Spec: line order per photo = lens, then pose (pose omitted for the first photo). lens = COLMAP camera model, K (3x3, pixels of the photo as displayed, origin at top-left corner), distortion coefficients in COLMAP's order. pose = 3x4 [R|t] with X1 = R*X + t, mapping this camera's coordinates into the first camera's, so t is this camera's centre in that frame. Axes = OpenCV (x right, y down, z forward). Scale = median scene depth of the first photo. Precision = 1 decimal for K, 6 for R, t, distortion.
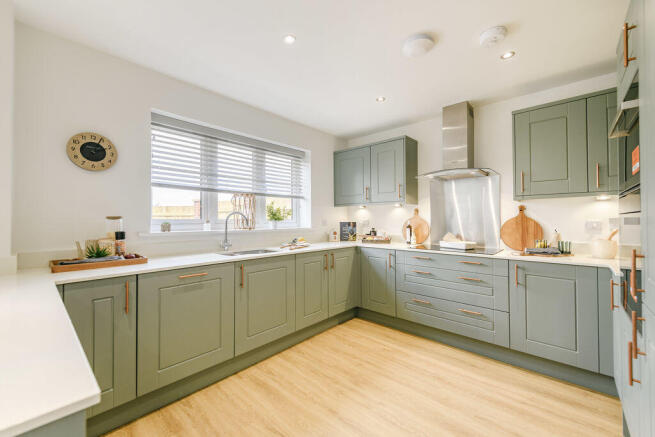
lens RADIAL K [[260.0, 0, 318.0], [0, 260.0, 211.7], [0, 0, 1]] dist [0.002029, -0.000153]
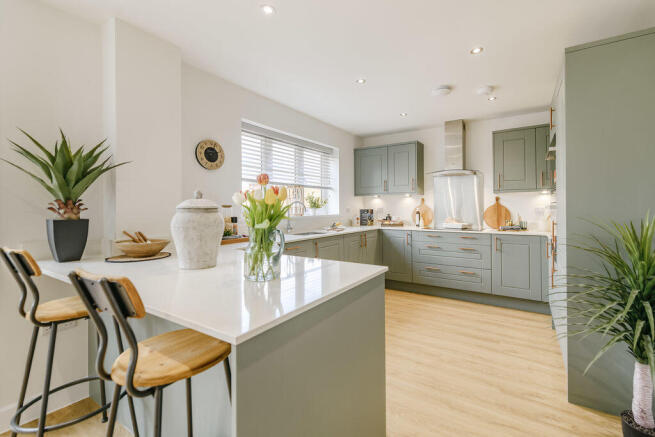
lens RADIAL K [[274.9, 0, 356.7], [0, 274.9, 199.4], [0, 0, 1]] dist [0.011035, 0.000058]
pose [[0.976305, 0.002114, 0.216390, -0.266102], [-0.002472, 0.999996, 0.001384, -0.008518], [-0.216386, -0.001887, 0.976306, -0.273886]]
